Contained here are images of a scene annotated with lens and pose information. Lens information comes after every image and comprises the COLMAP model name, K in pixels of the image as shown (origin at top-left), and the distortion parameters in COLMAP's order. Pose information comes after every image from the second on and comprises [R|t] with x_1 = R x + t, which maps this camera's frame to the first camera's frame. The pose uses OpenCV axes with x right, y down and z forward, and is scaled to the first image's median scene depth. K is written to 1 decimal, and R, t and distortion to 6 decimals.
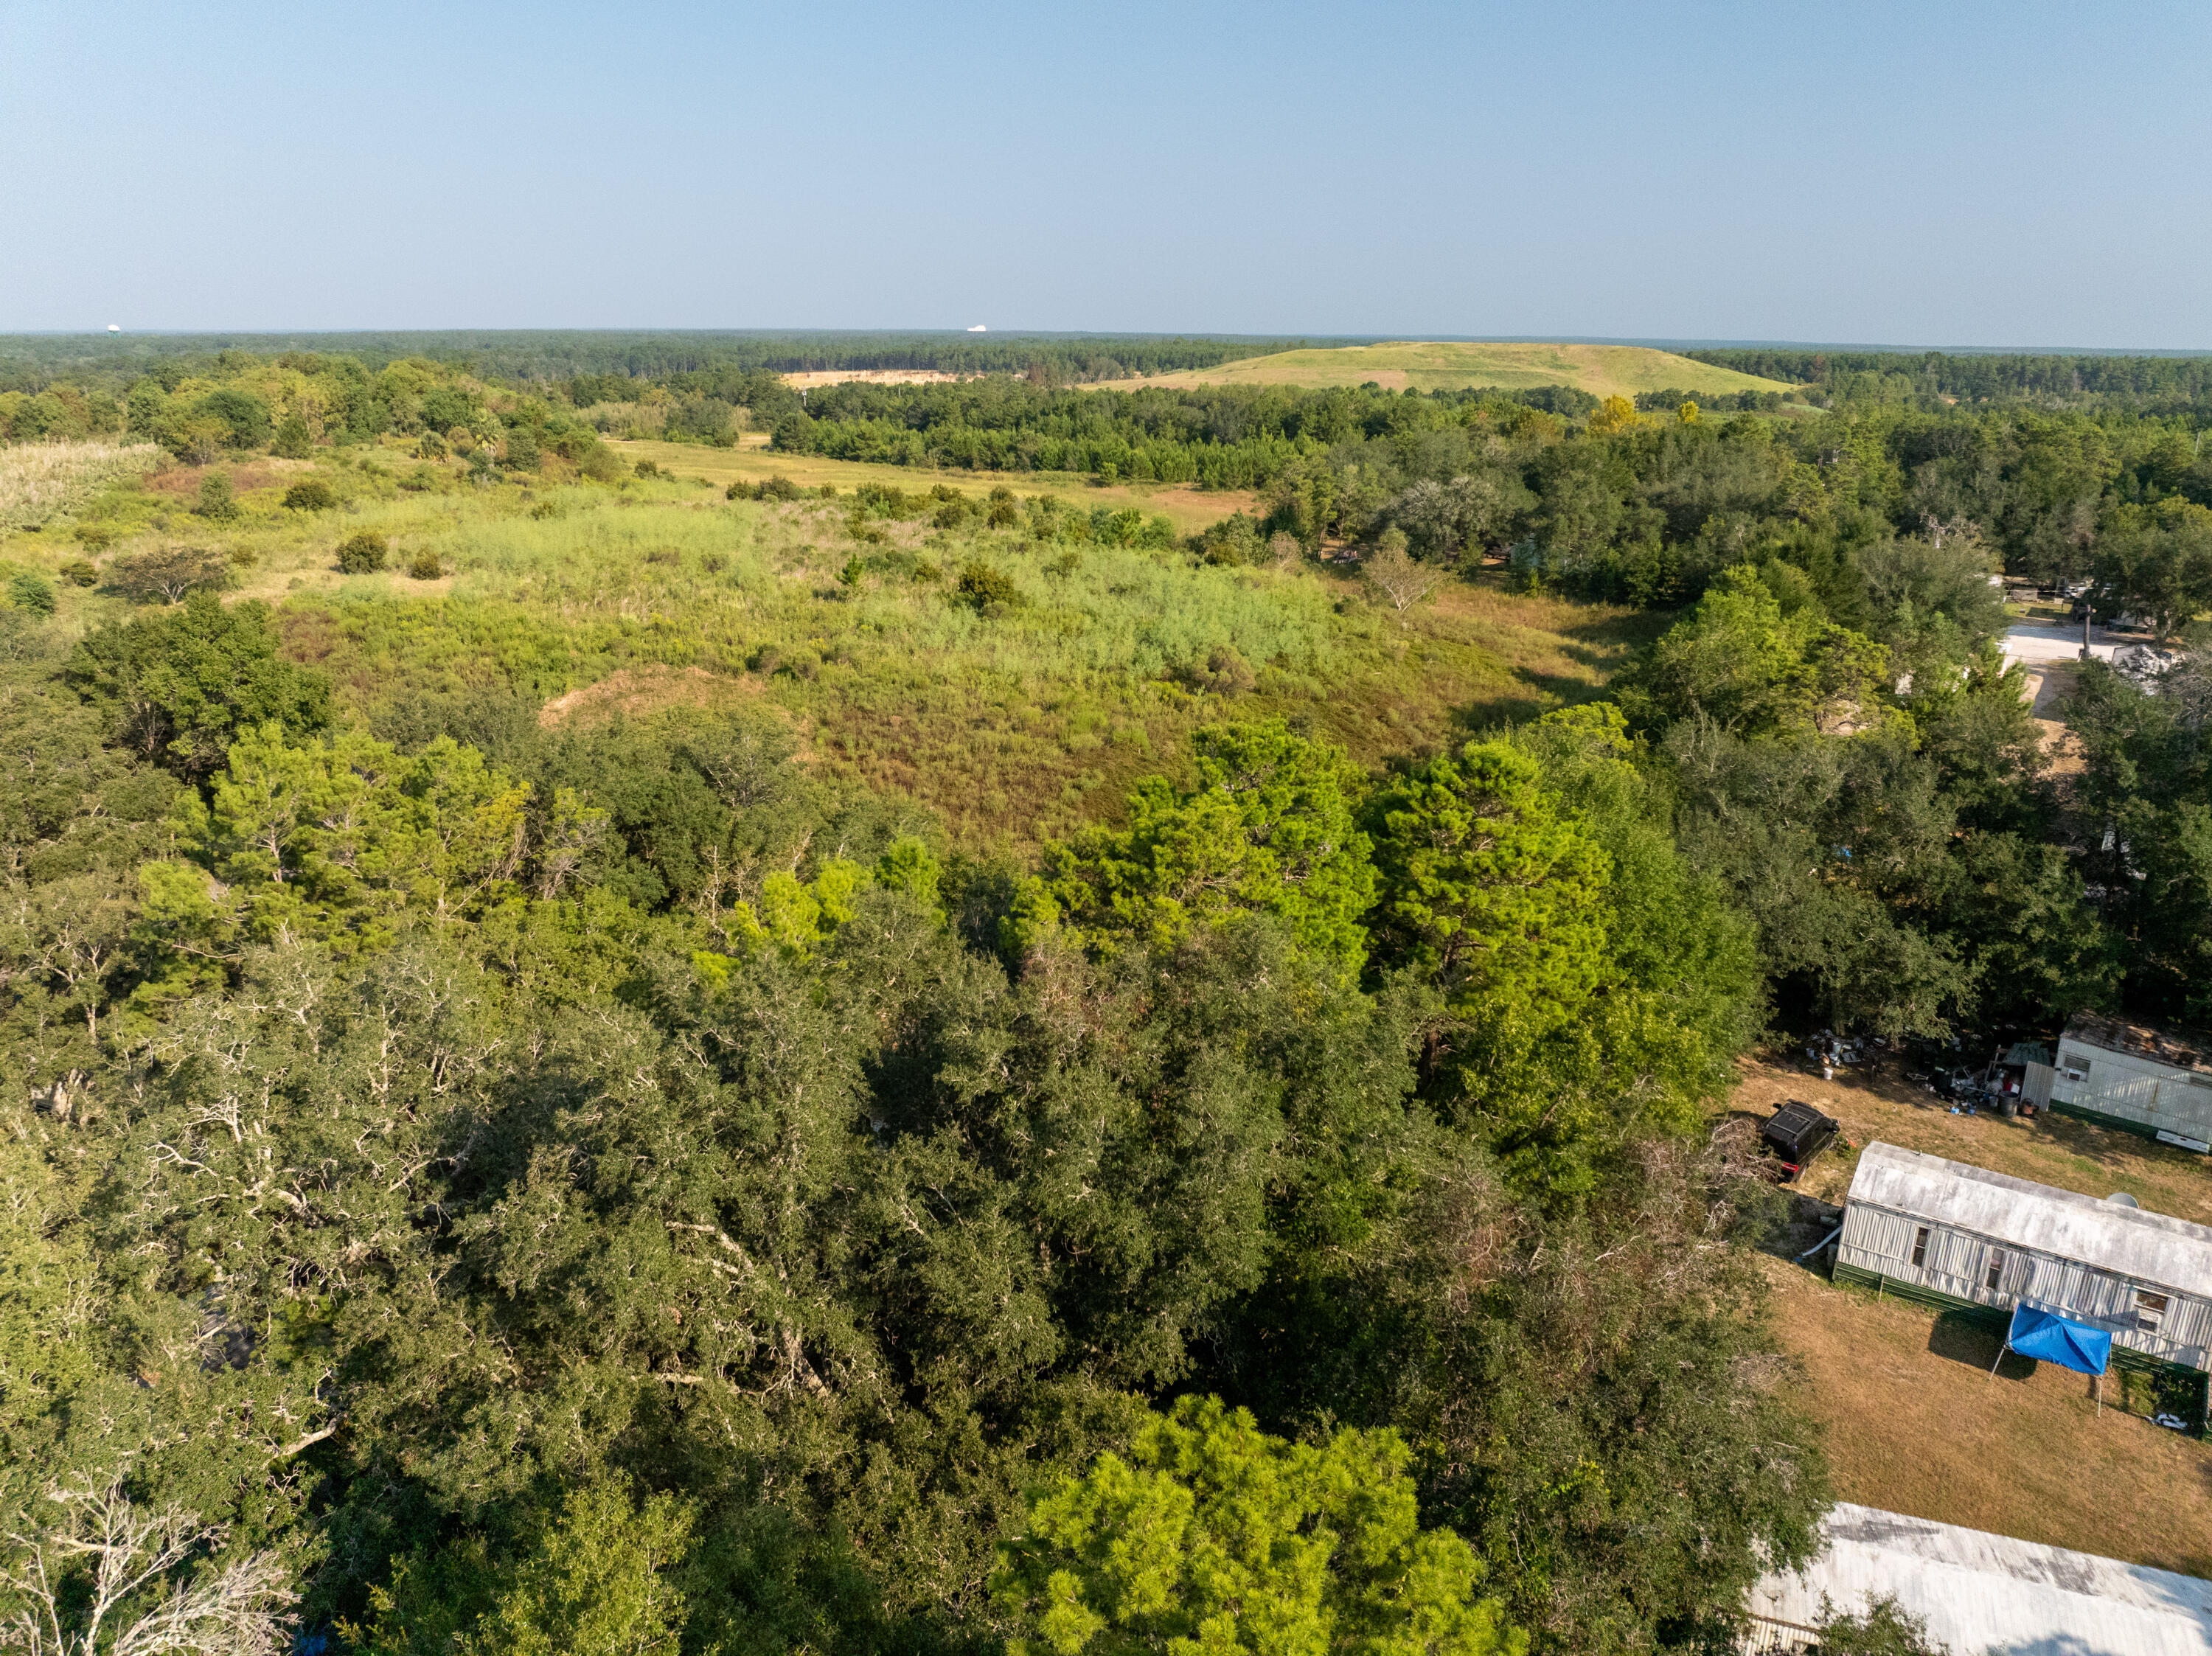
lens RADIAL K [[1548.5, 0, 1097.3], [0, 1548.5, 831.0], [0, 0, 1]] dist [-0.043497, 0.010084]
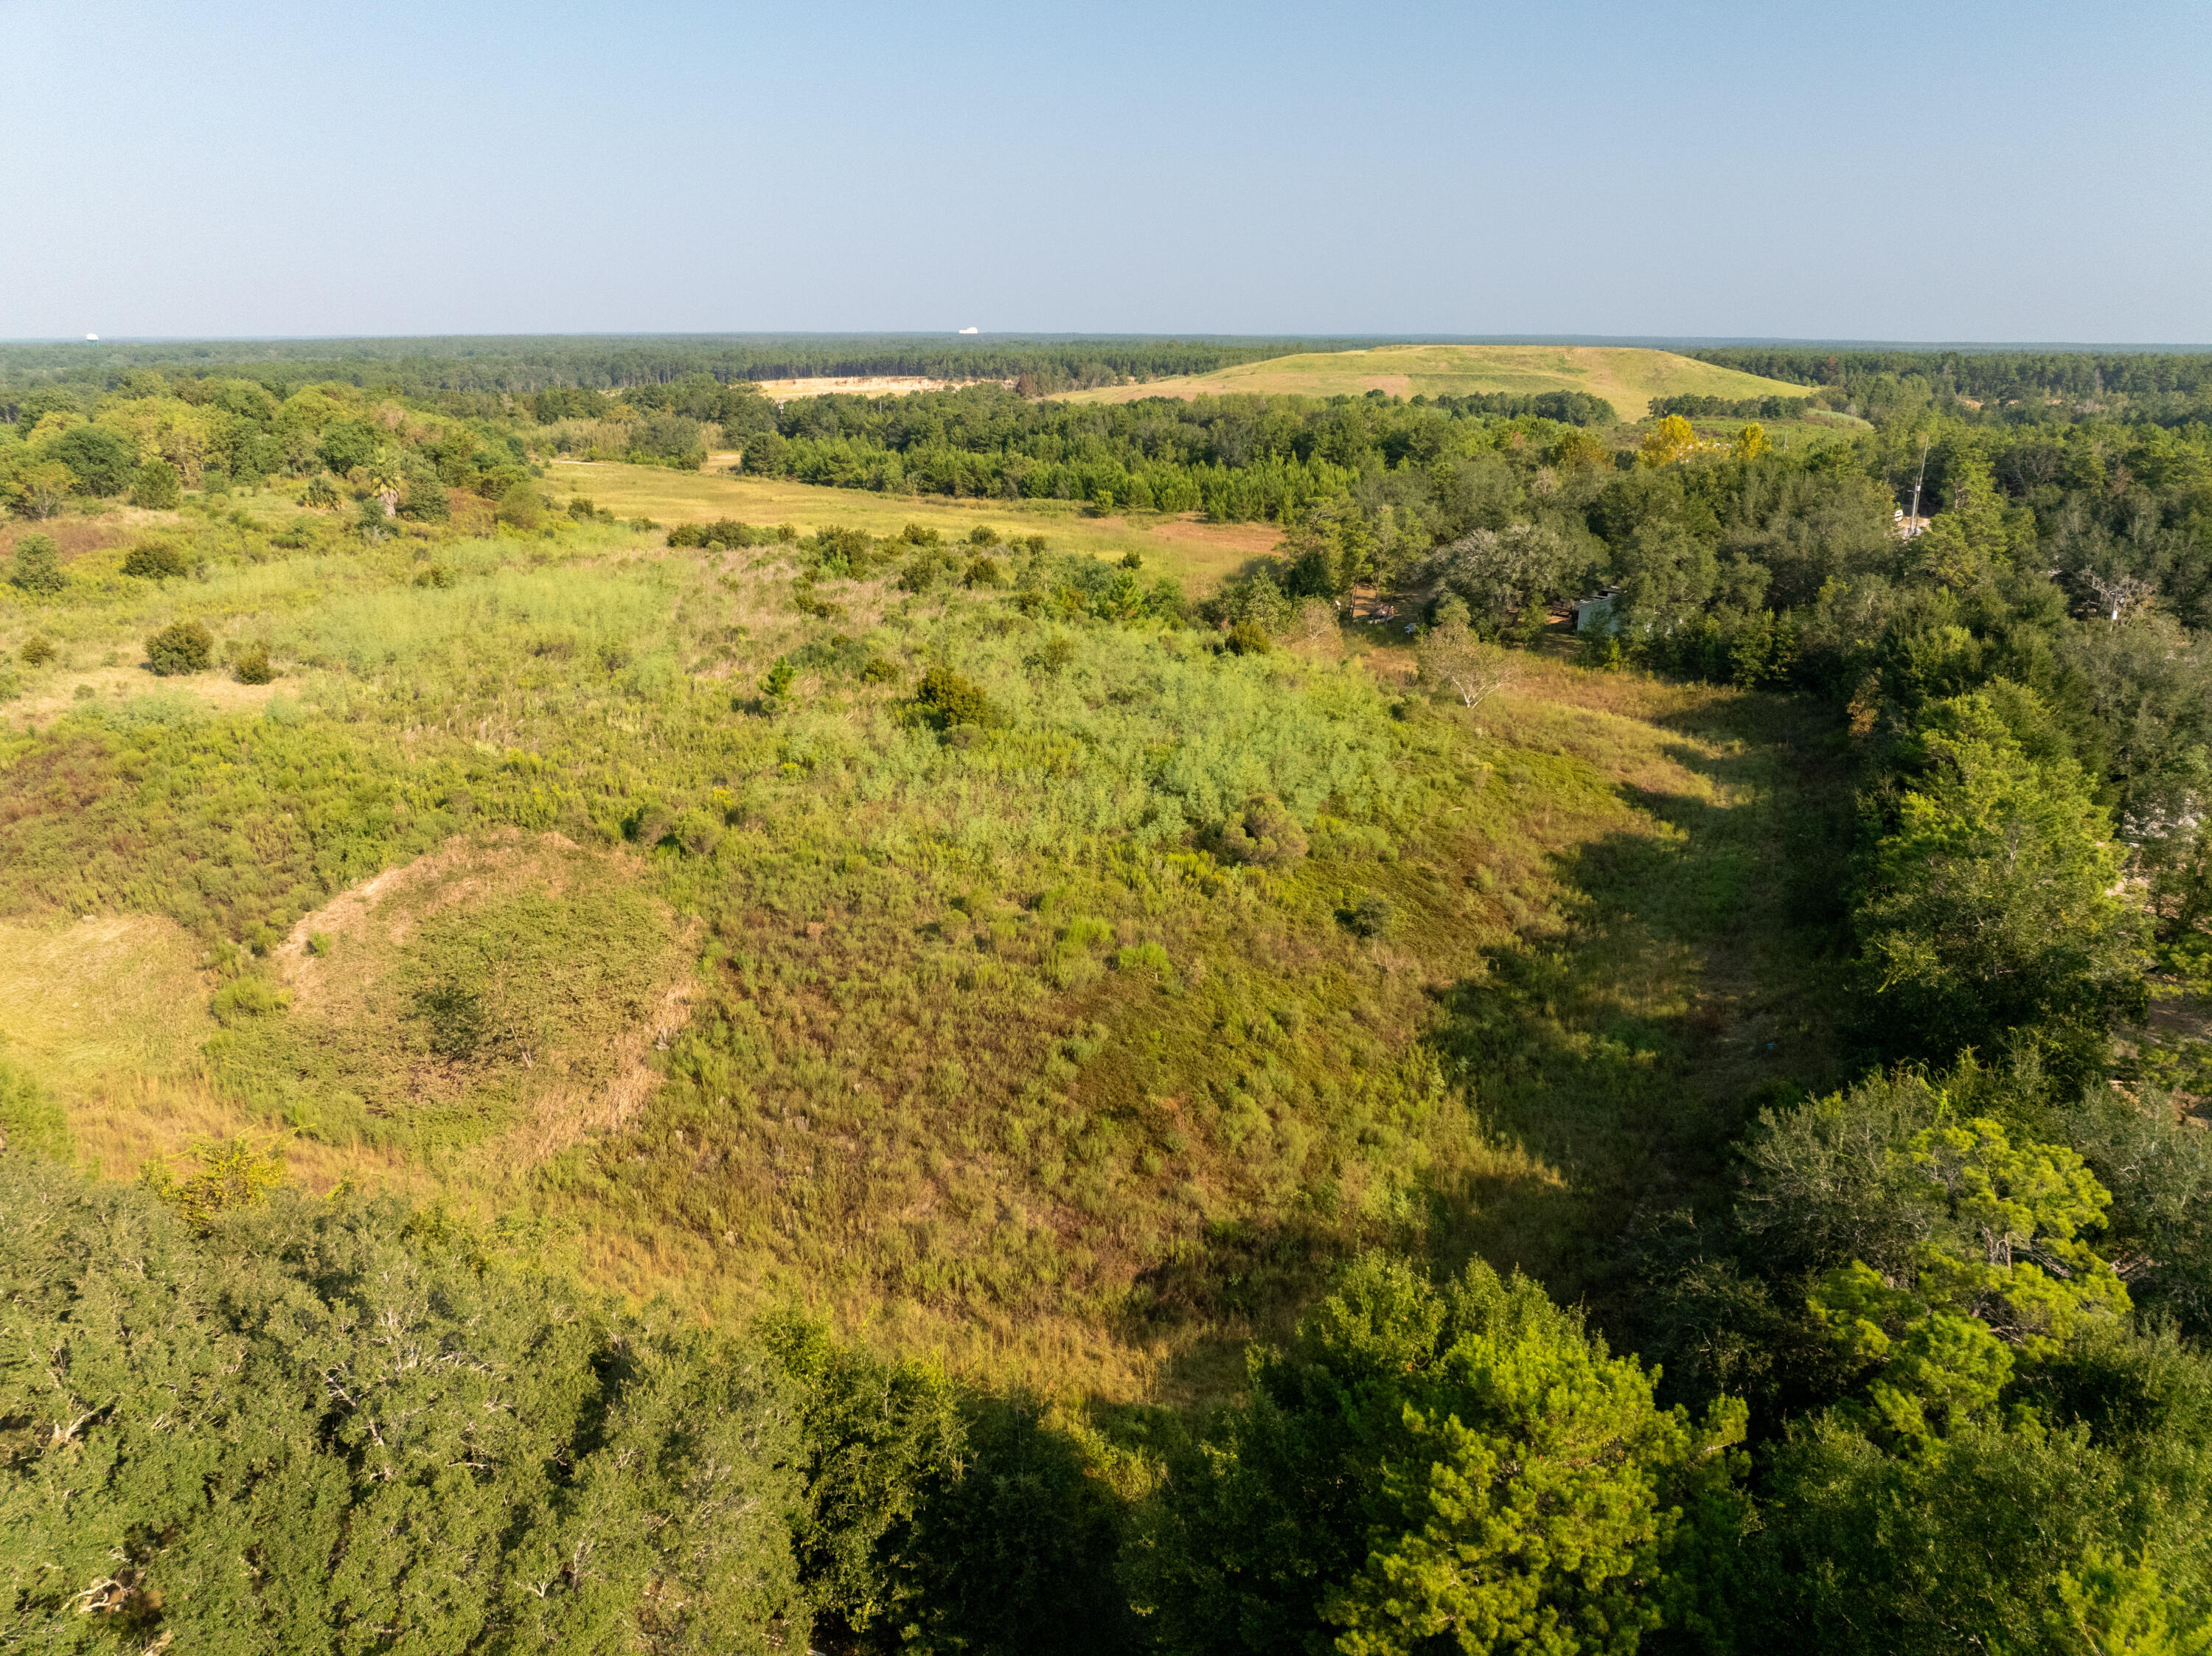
lens RADIAL K [[1548.5, 0, 1114.1], [0, 1548.5, 829.2], [0, 0, 1]] dist [-0.043497, 0.010084]
pose [[0.999860, -0.011135, 0.012493, -0.000116], [0.011155, 0.999937, -0.001520, -0.058898], [-0.012475, 0.001659, 0.999921, 0.143787]]
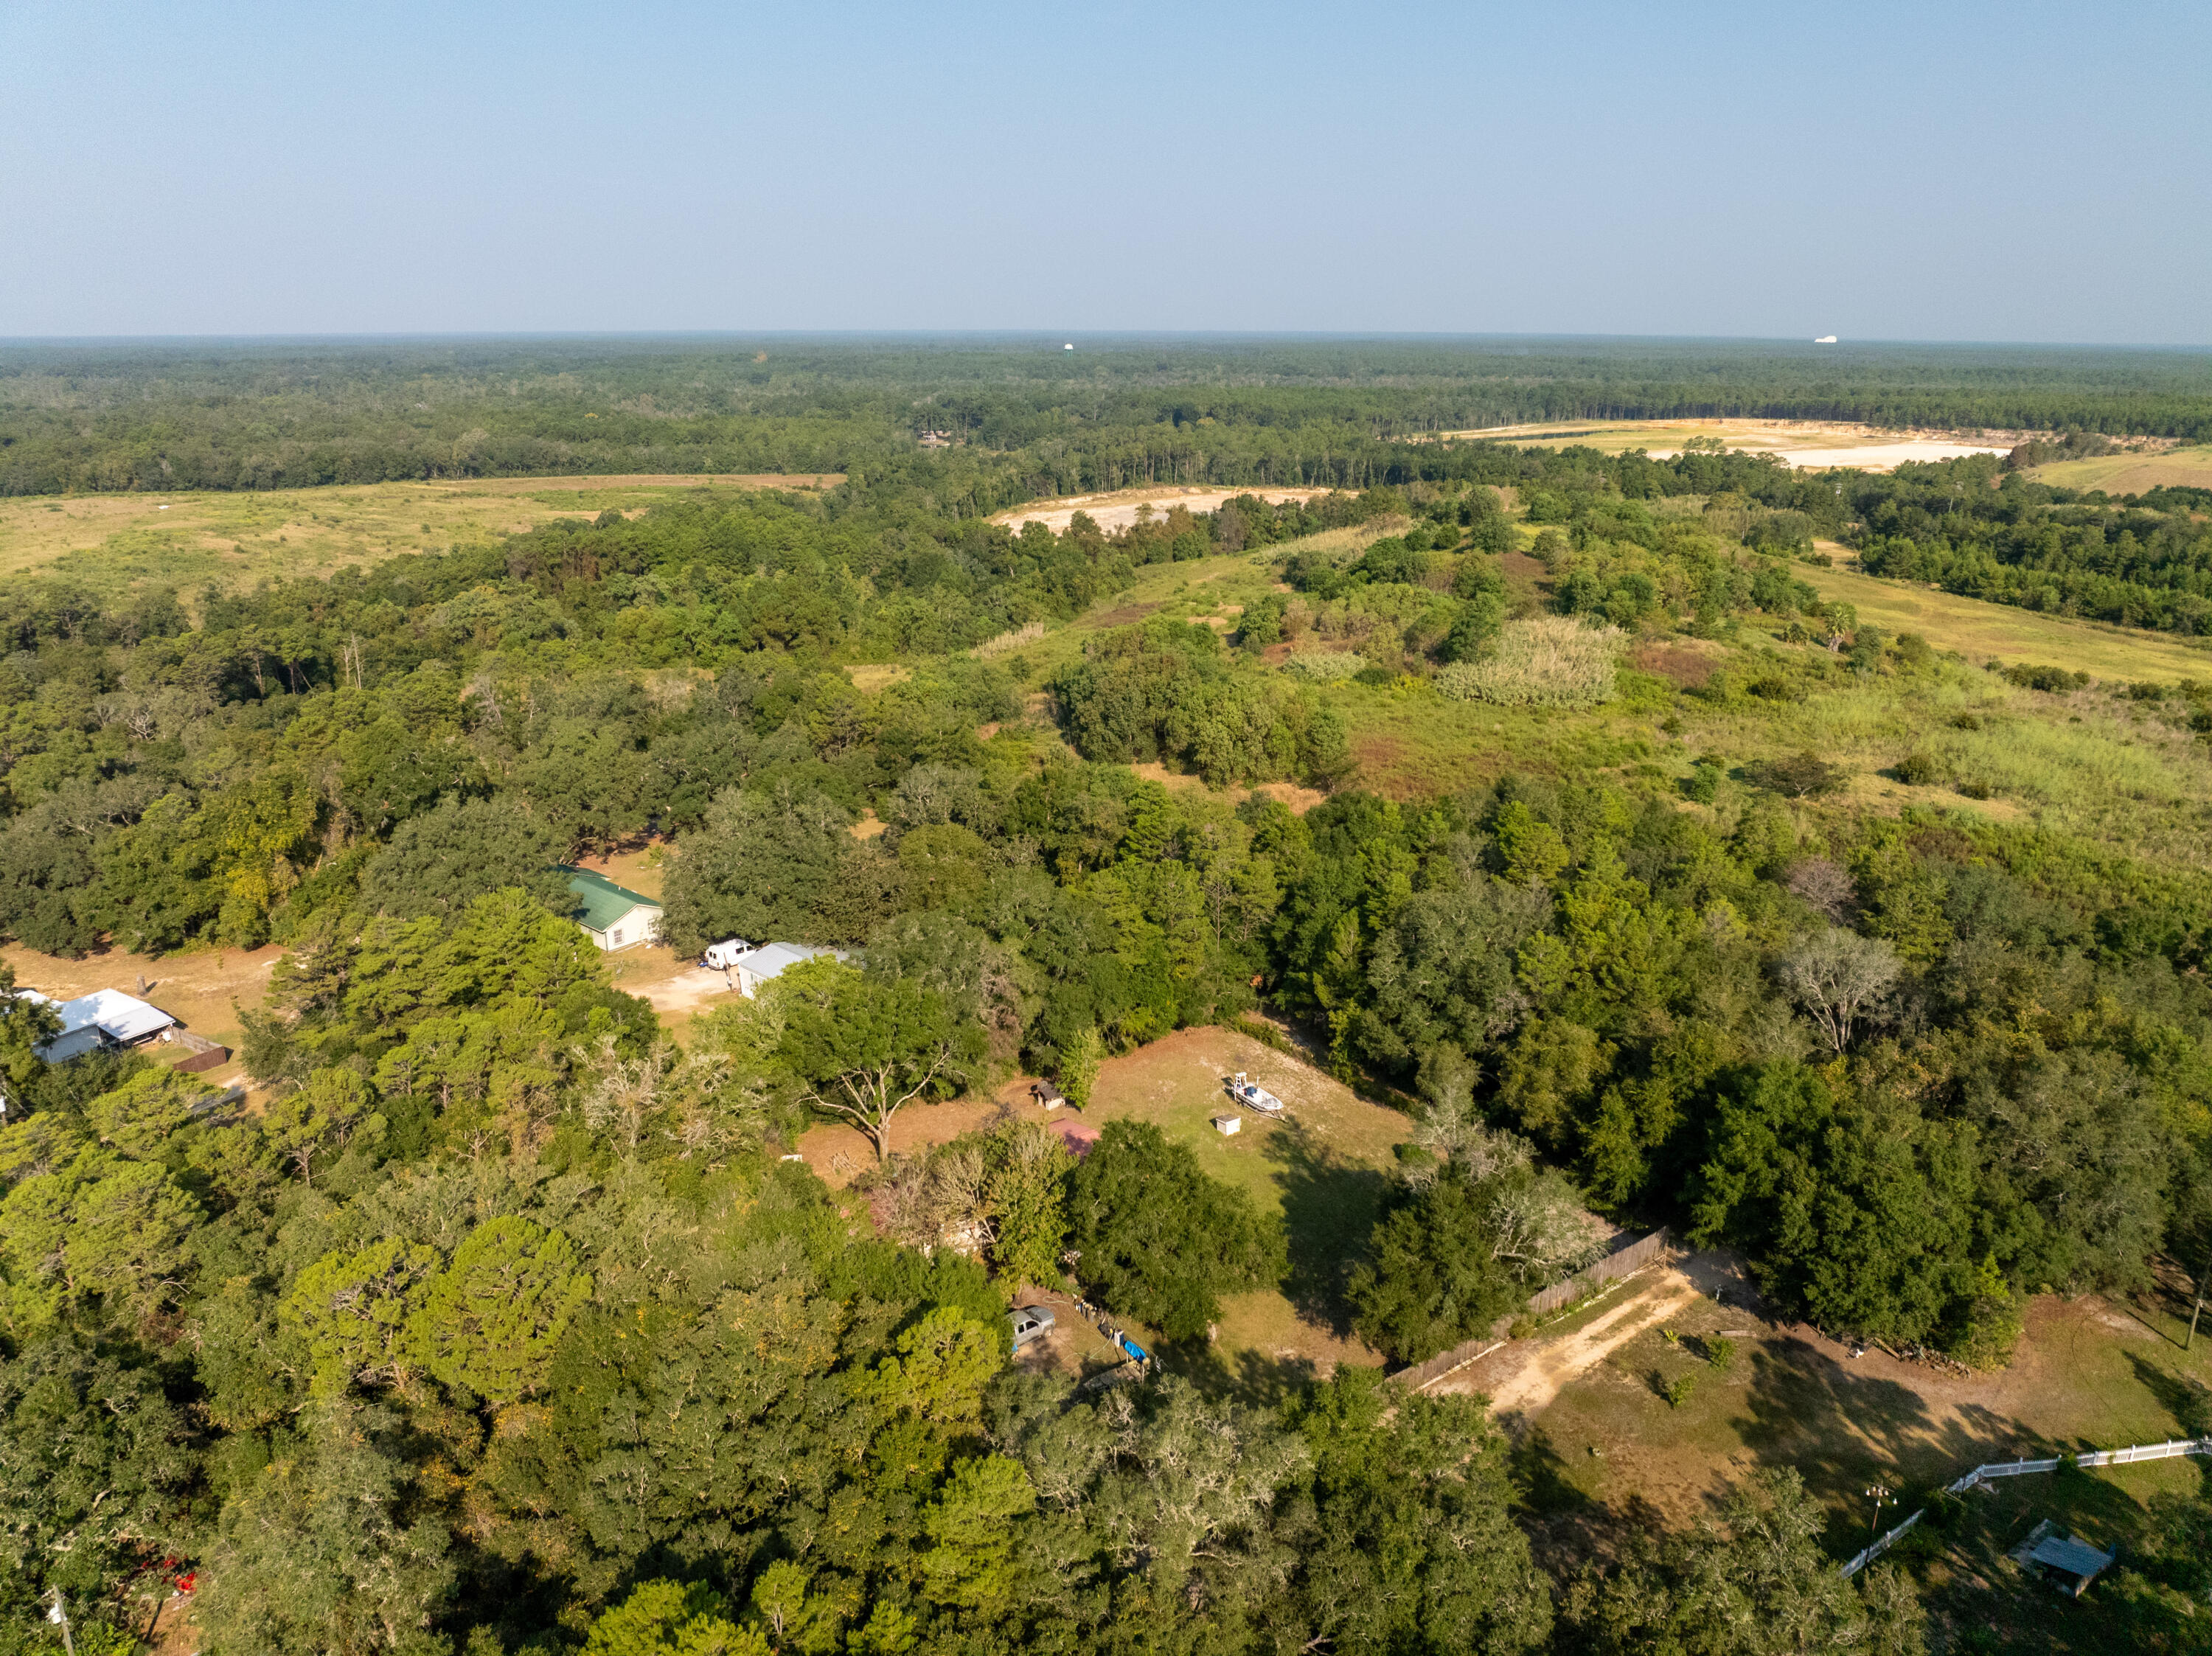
lens RADIAL K [[1548.5, 0, 1106.5], [0, 1548.5, 830.3], [0, 0, 1]] dist [-0.043497, 0.010084]
pose [[0.882075, 0.142746, -0.448962, -0.354453], [-0.143737, 0.989096, 0.032079, -0.046075], [0.448645, 0.036237, 0.892975, -0.420485]]
